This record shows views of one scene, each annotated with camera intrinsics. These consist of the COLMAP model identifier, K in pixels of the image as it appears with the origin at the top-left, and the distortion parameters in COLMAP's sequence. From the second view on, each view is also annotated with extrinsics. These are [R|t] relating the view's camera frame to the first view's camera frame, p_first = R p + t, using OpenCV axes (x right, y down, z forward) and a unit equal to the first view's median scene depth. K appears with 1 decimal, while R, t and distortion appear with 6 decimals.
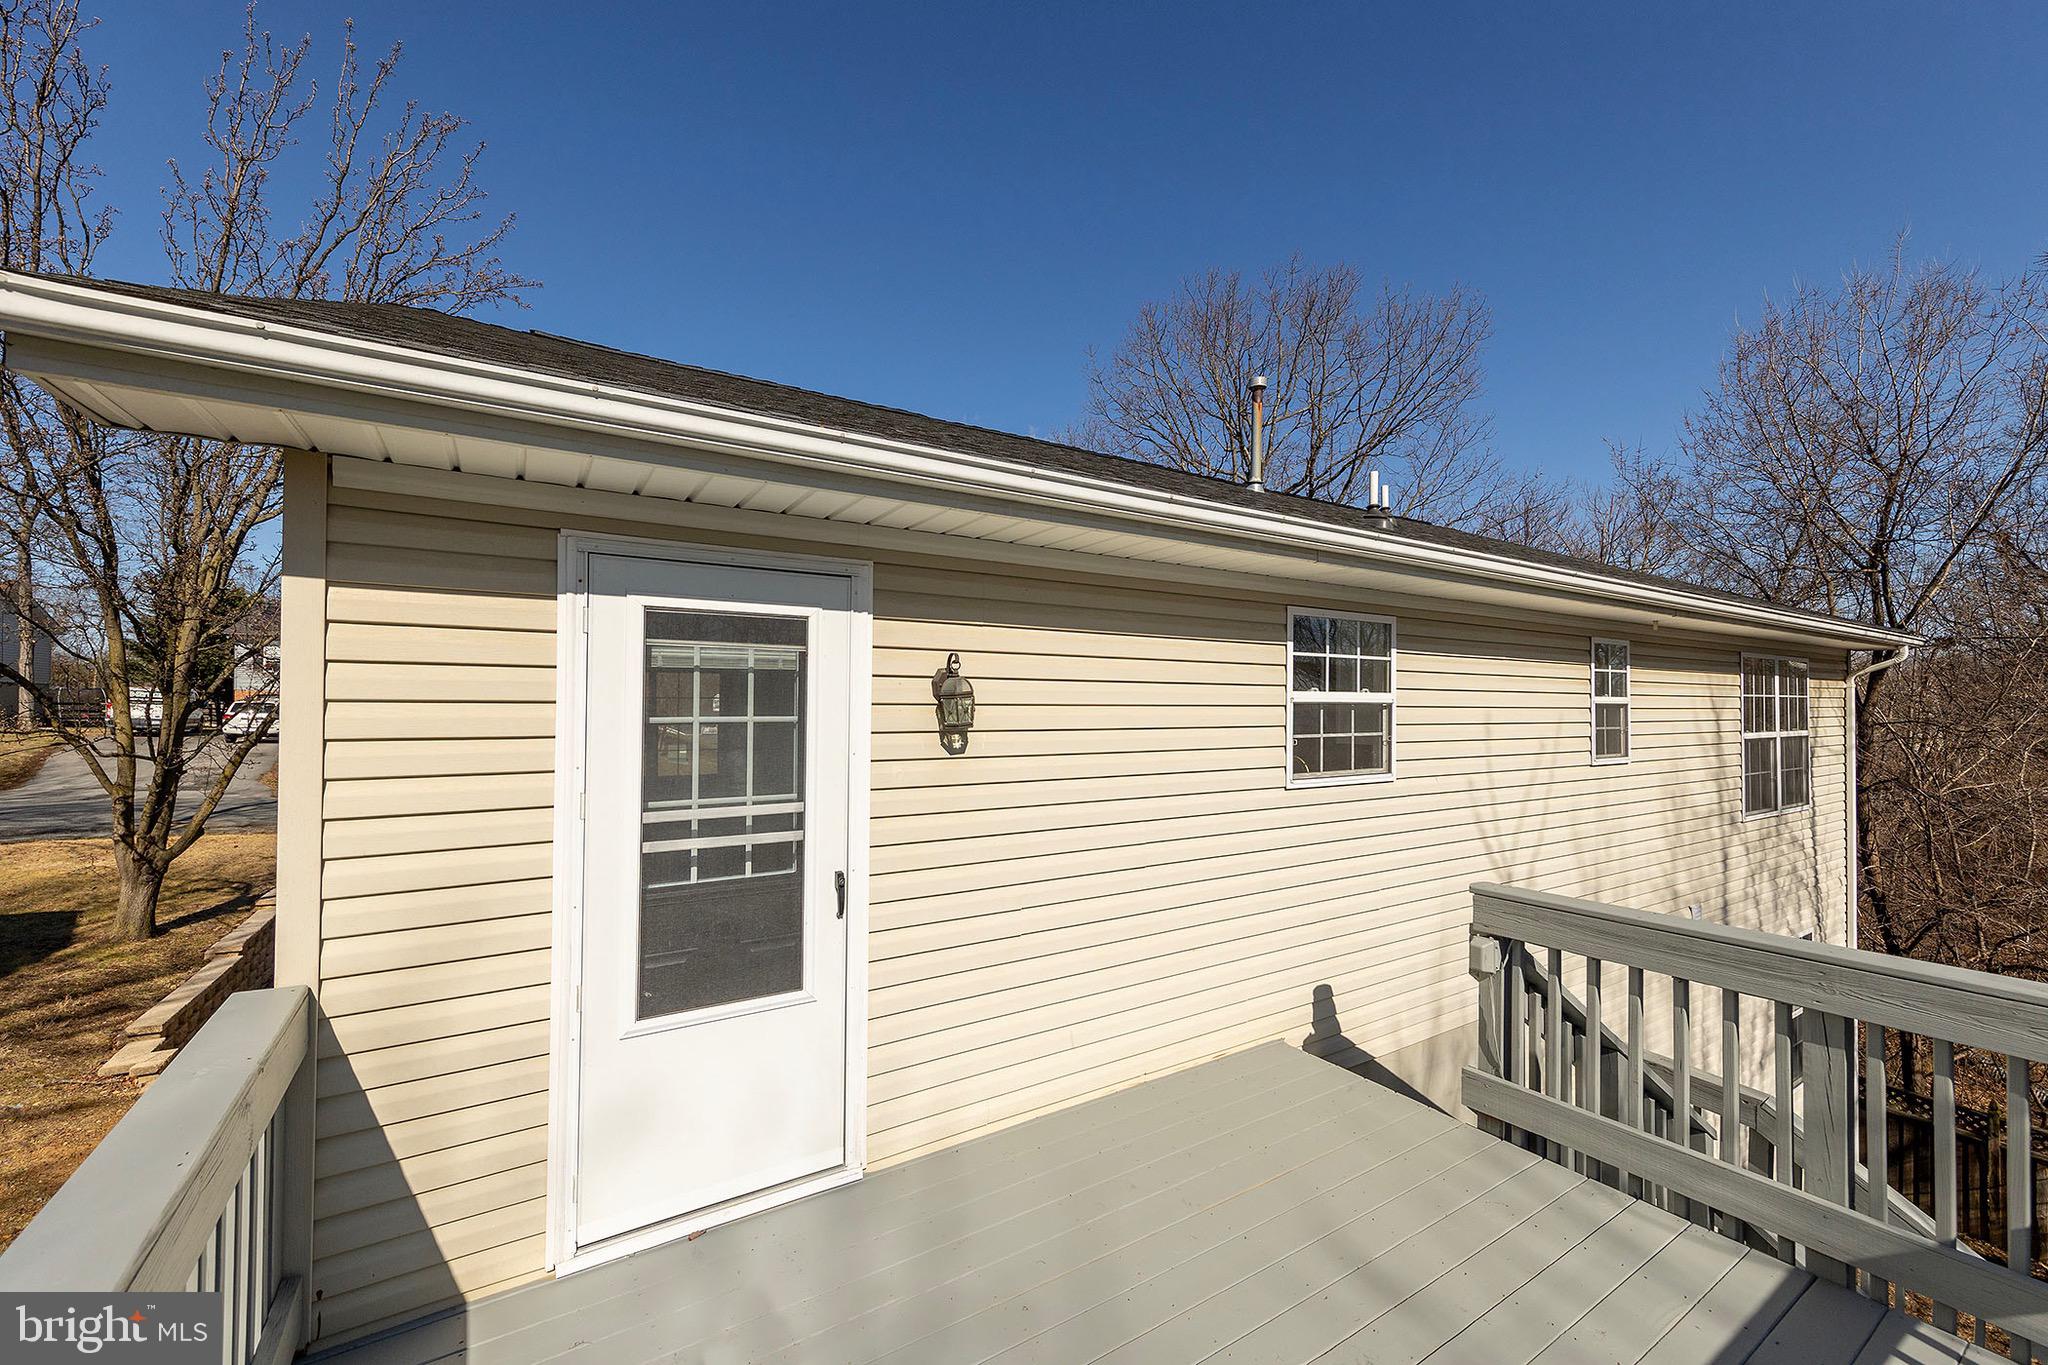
lens RADIAL K [[801.6, 0, 994.5], [0, 801.6, 698.5], [0, 0, 1]] dist [0.000245, 0.000078]
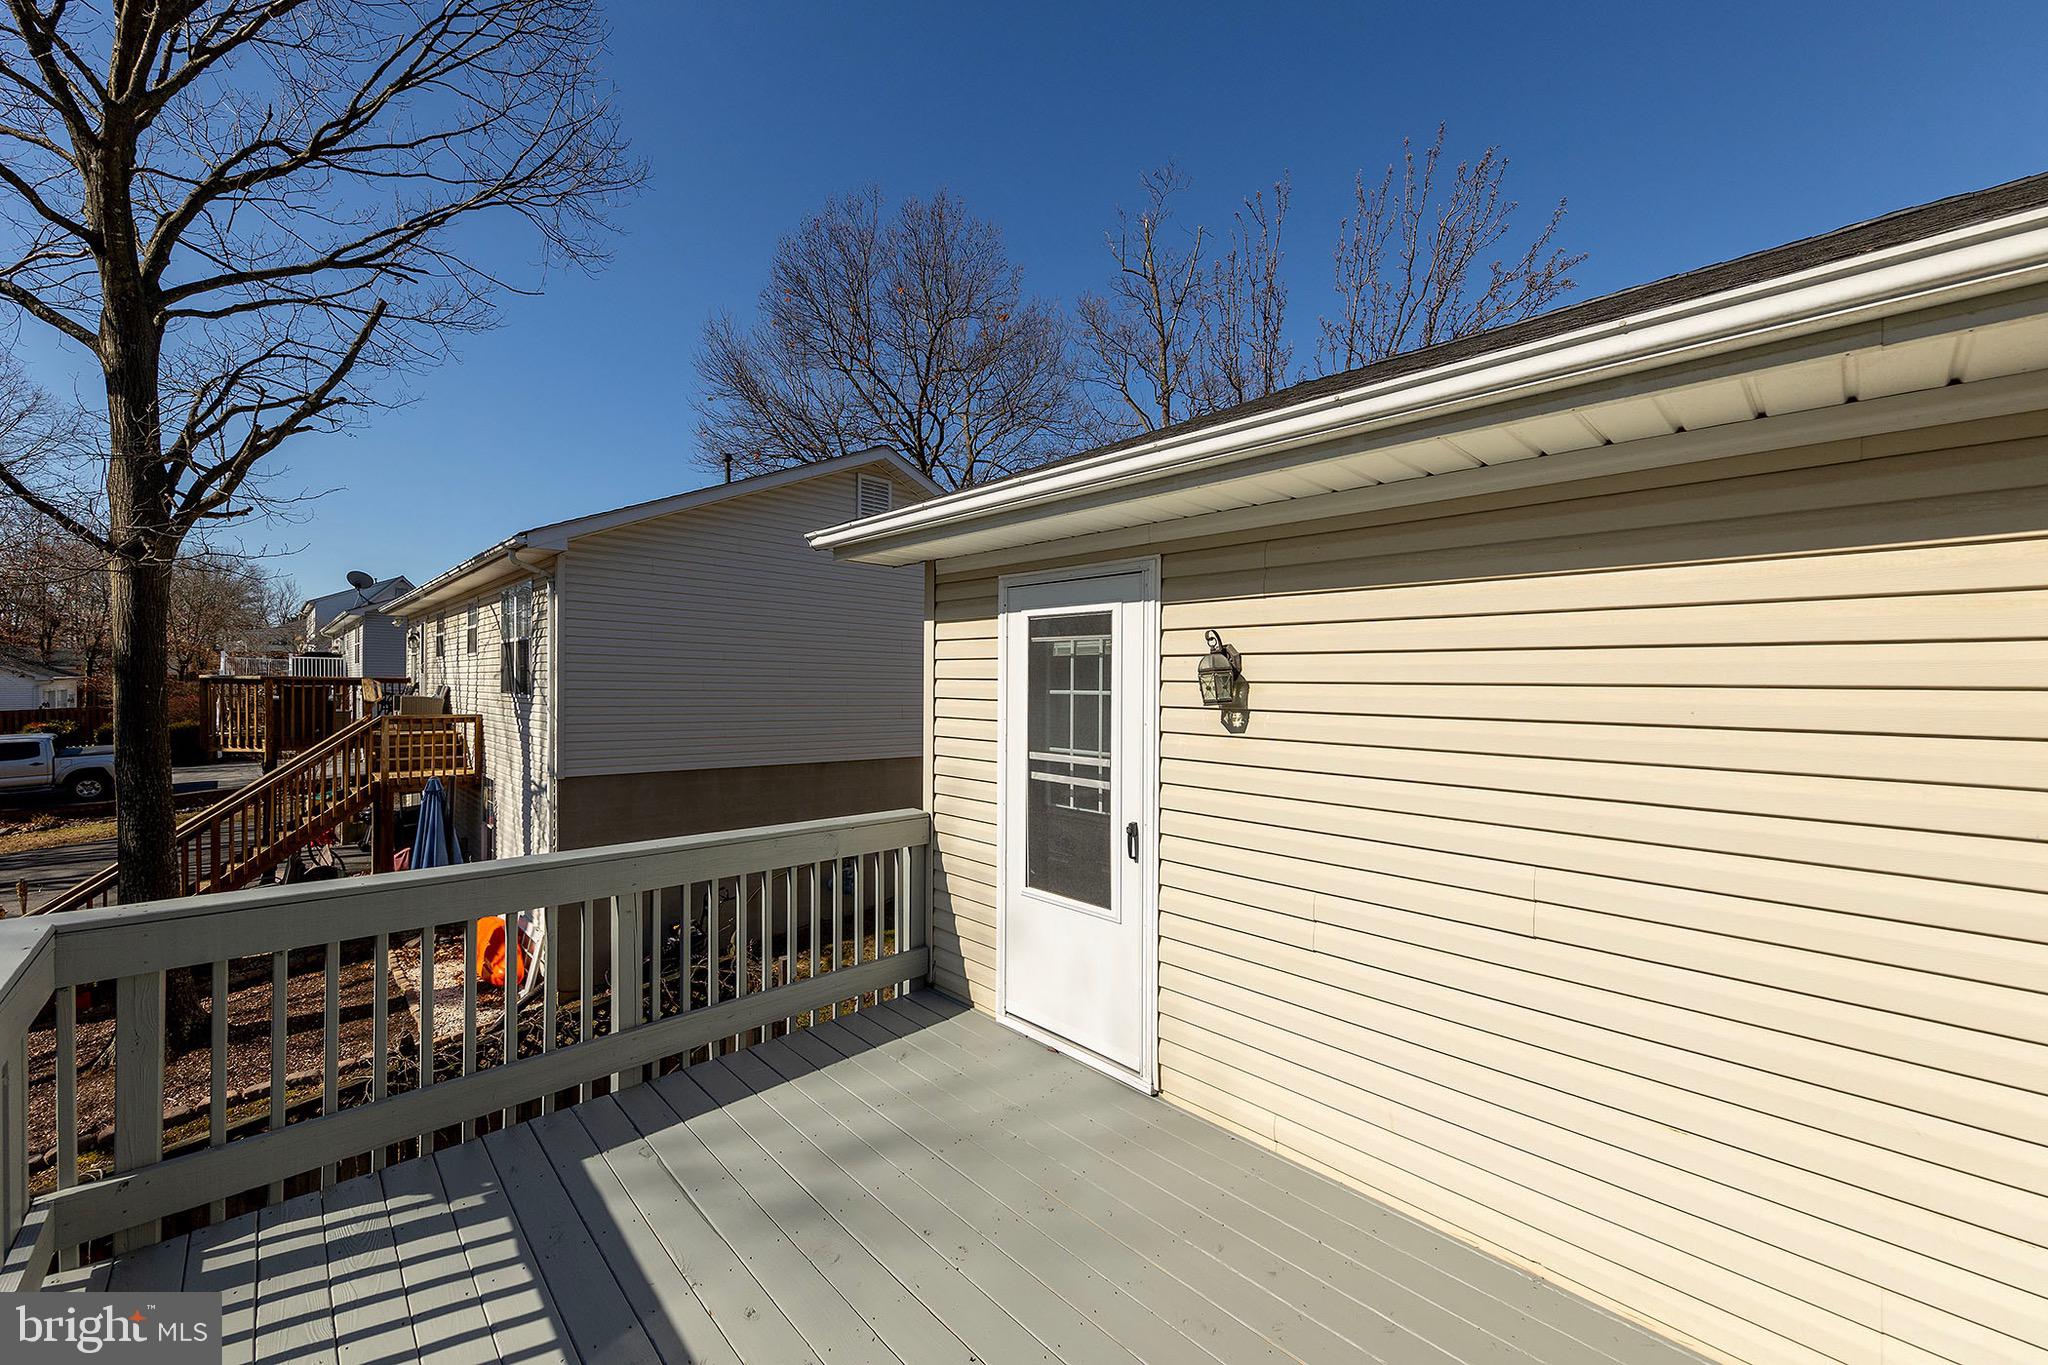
lens RADIAL K [[794.4, 0, 980.2], [0, 794.4, 680.1], [0, 0, 1]] dist [0.001989, 0.000481]
pose [[0.174393, -0.002066, -0.984674, 0.950634], [0.001343, 0.999997, -0.001860, 0.007382], [0.984675, -0.000998, 0.174395, 0.587675]]
